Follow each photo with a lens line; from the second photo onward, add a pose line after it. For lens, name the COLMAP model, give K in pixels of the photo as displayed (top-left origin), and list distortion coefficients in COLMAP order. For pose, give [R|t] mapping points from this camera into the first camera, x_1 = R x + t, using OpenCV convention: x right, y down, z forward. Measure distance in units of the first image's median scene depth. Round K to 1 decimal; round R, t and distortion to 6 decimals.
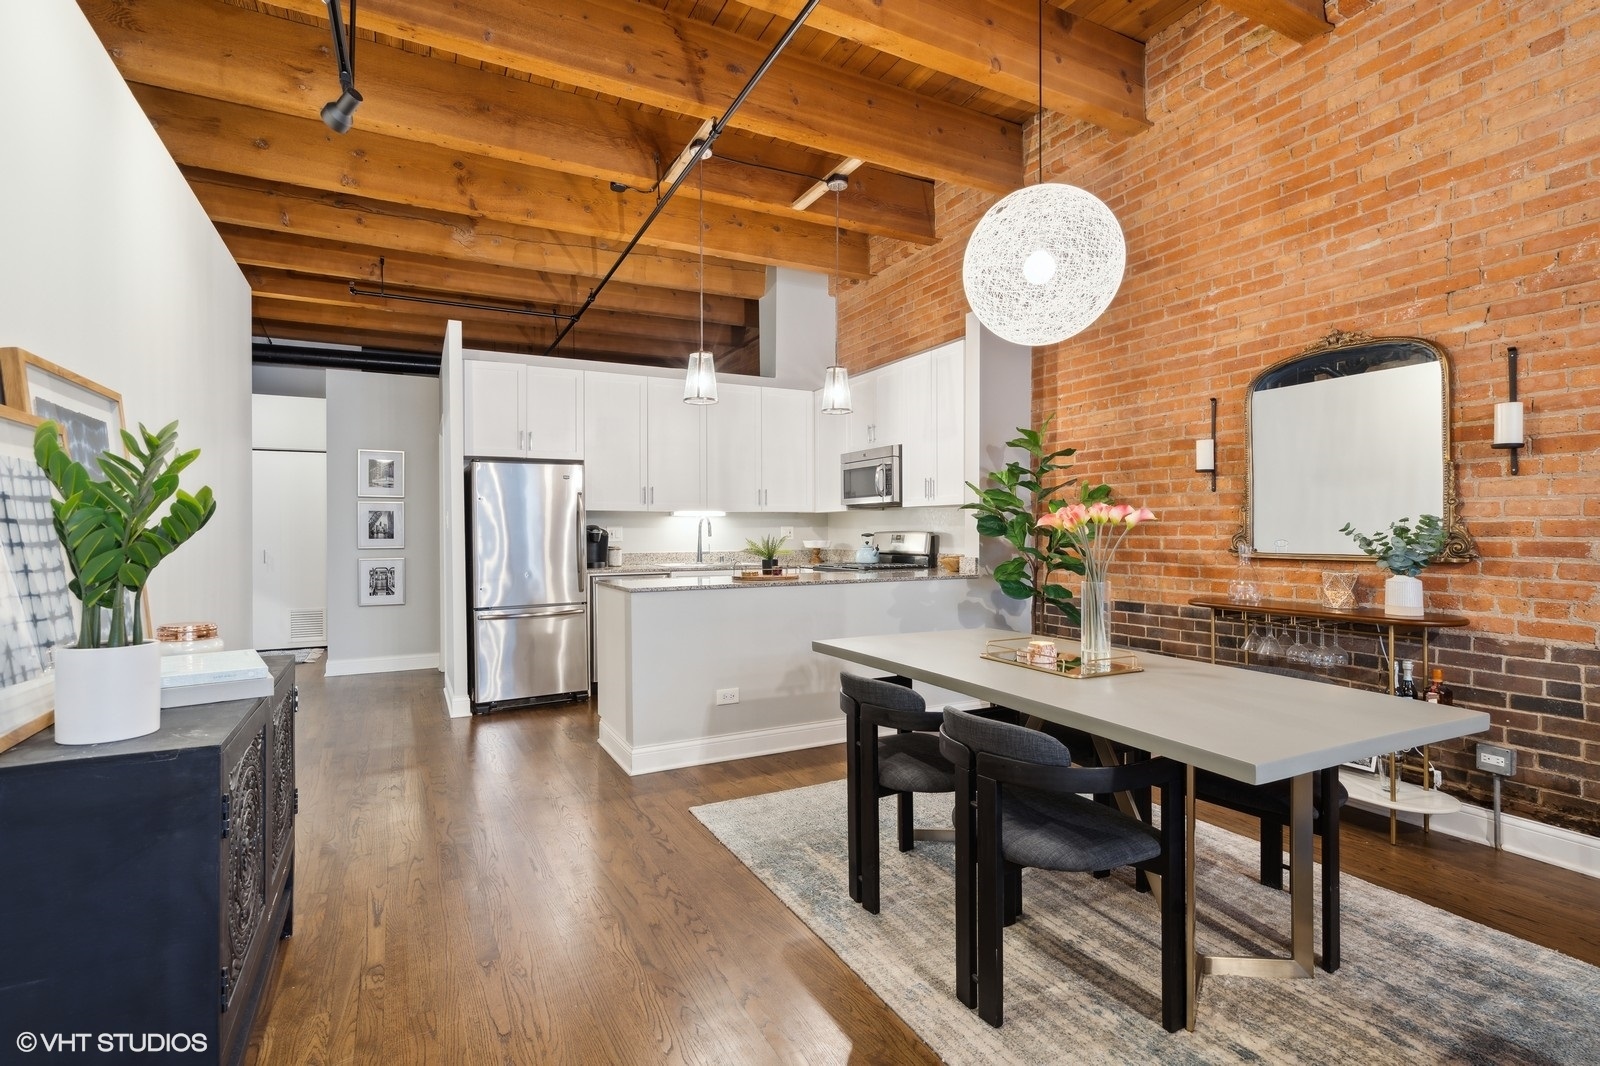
lens RADIAL K [[756.0, 0, 794.5], [0, 756.0, 531.6], [0, 0, 1]] dist [-0.000480, 0.001189]
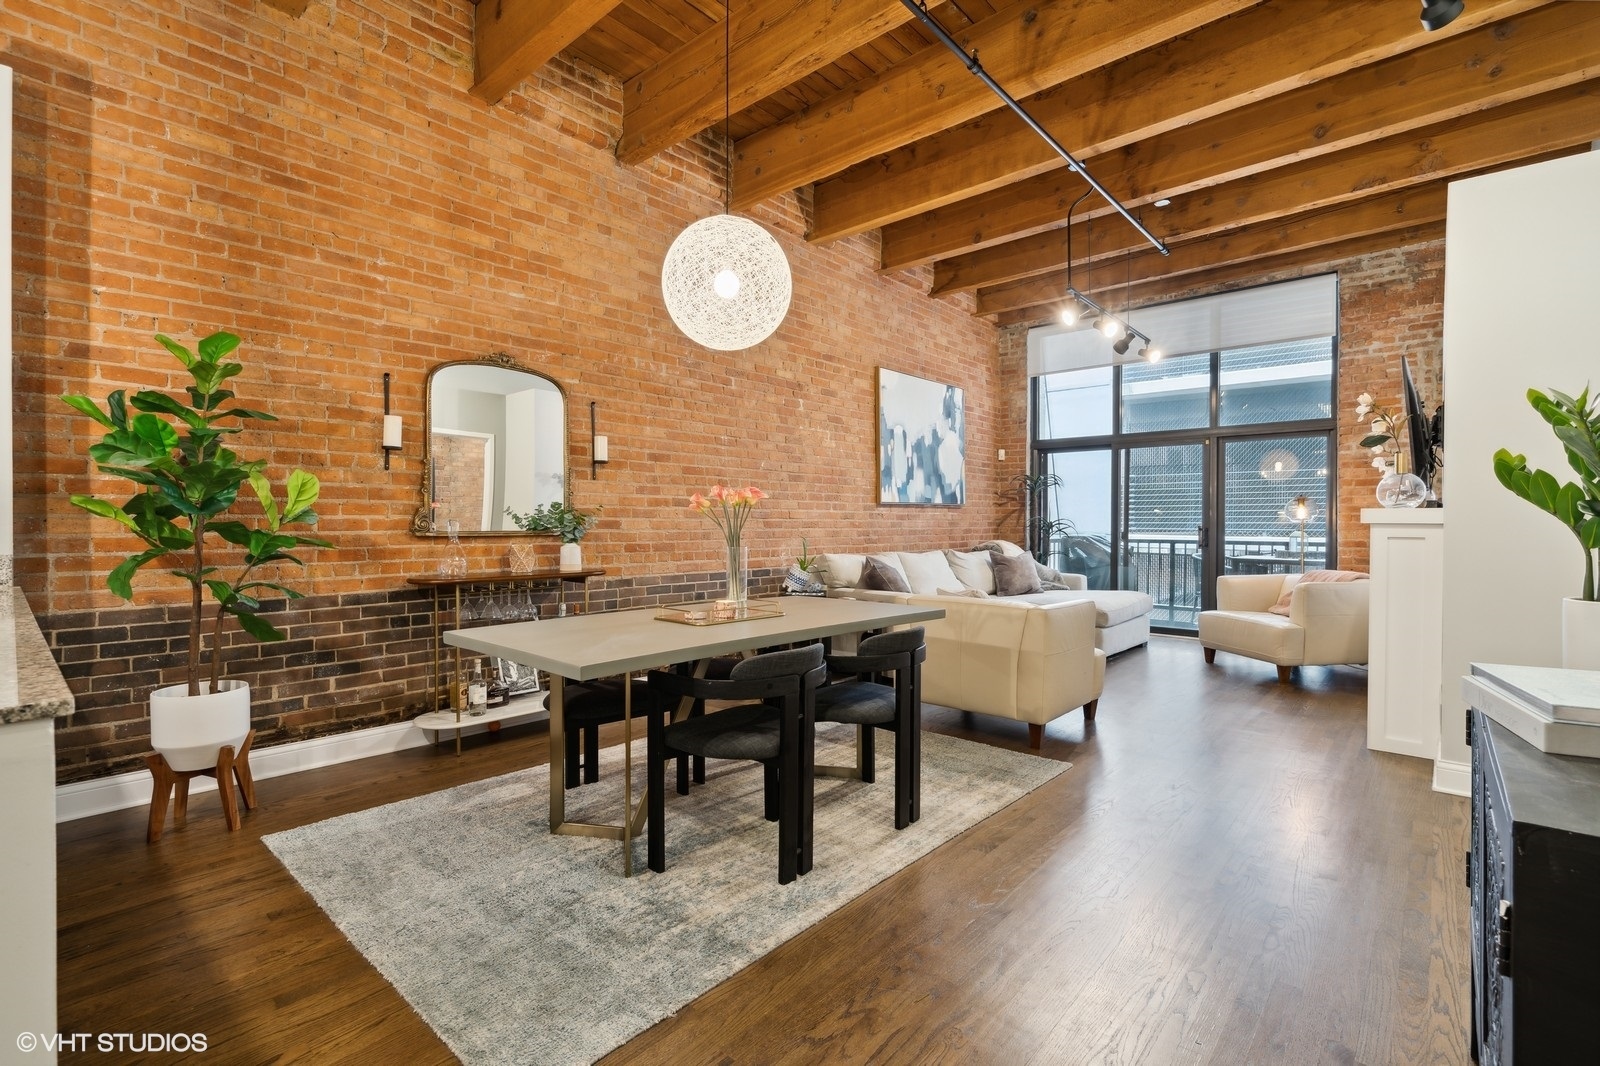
lens RADIAL K [[731.5, 0, 797.1], [0, 731.5, 530.0], [0, 0, 1]] dist [-0.001619, 0.001121]
pose [[-0.357132, -0.005400, 0.934038, -0.474635], [0.000387, 0.999982, 0.005929, 0.017563], [-0.934054, 0.002479, -0.357124, 0.787591]]
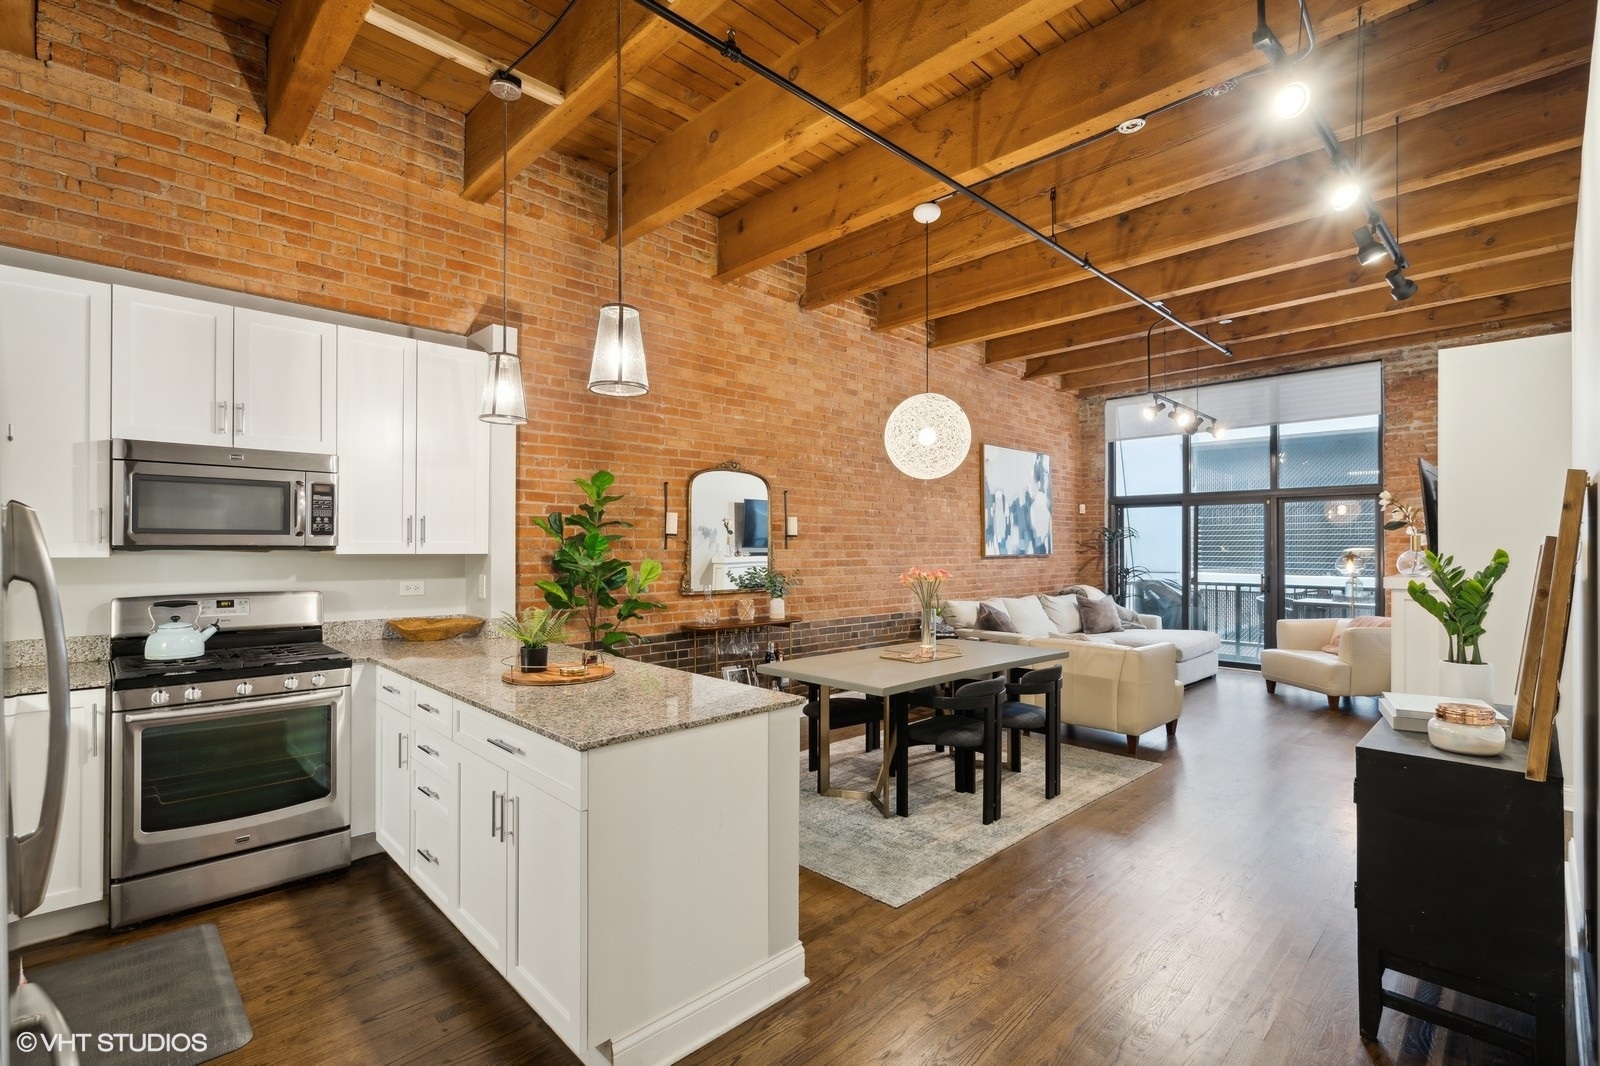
lens RADIAL K [[732.7, 0, 794.8], [0, 732.7, 542.4], [0, 0, 1]] dist [-0.001870, 0.001132]
pose [[-0.288678, 0.010878, 0.957364, -0.750206], [0.000245, 0.999936, -0.011287, -0.046957], [-0.957426, -0.003023, -0.288663, 1.084487]]
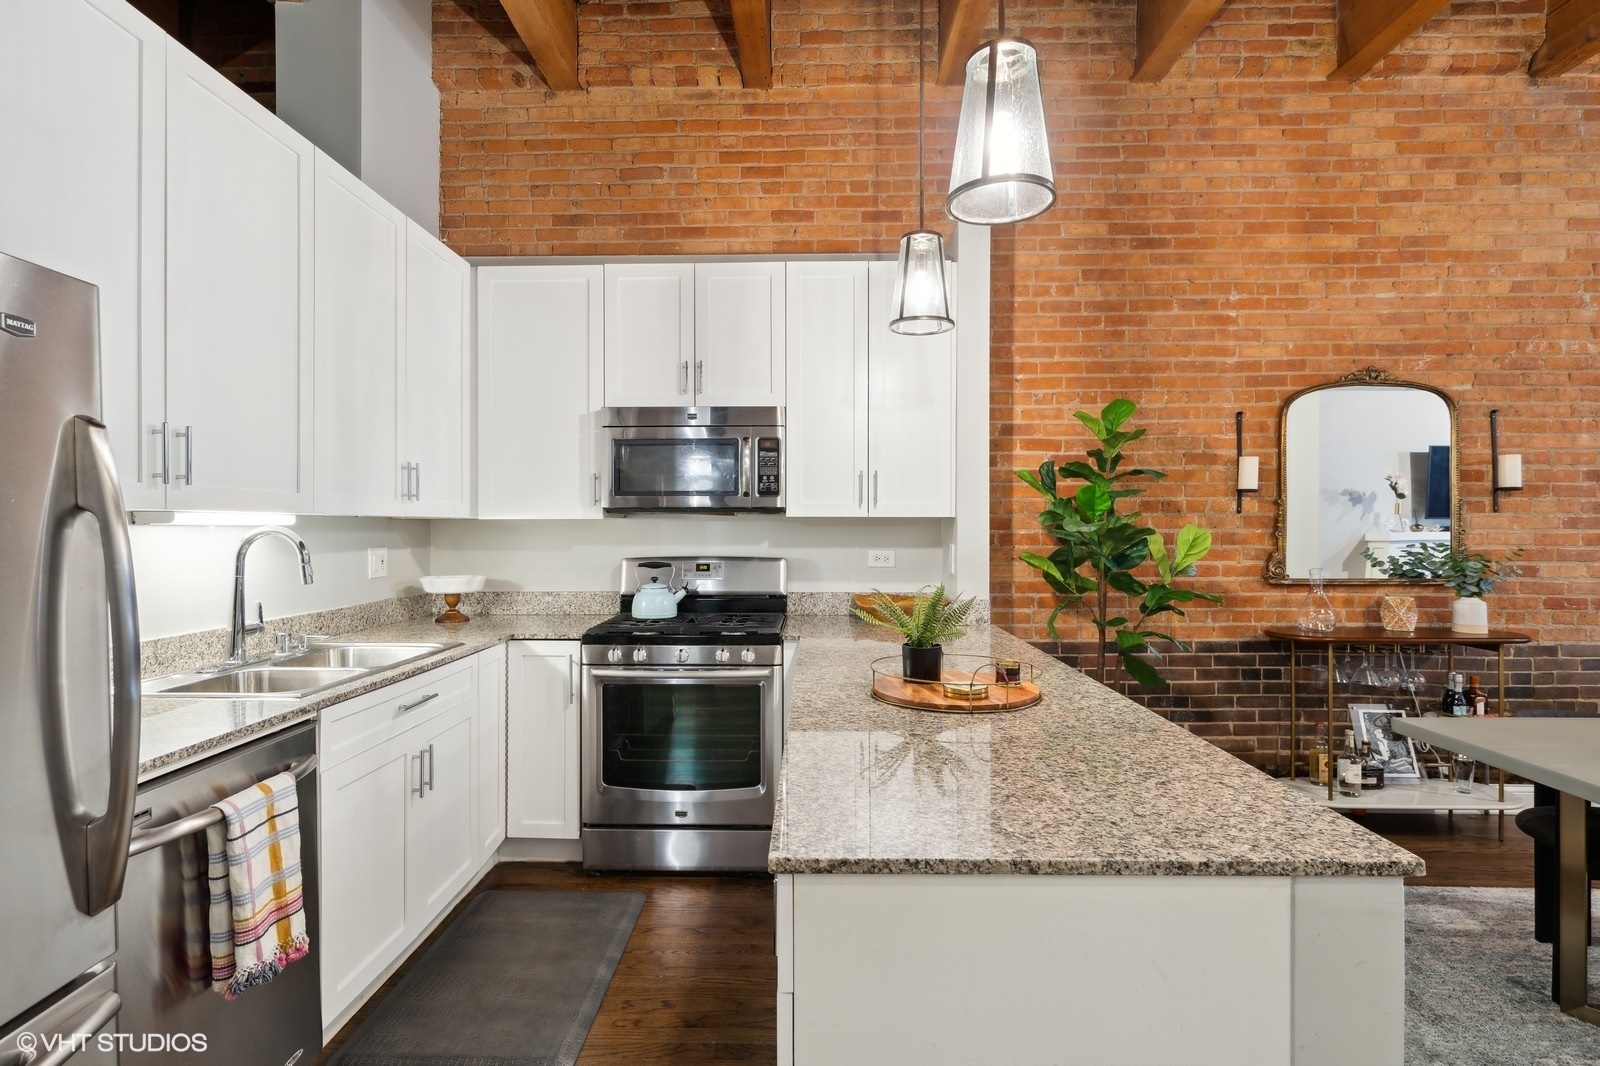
lens RADIAL K [[756.0, 0, 794.5], [0, 756.0, 531.6], [0, 0, 1]] dist [-0.000480, 0.001189]
pose [[0.480184, 0.001288, 0.877167, -0.480237], [-0.000806, 0.999999, -0.001027, -0.027338], [-0.877167, -0.000214, 0.480185, 0.964418]]
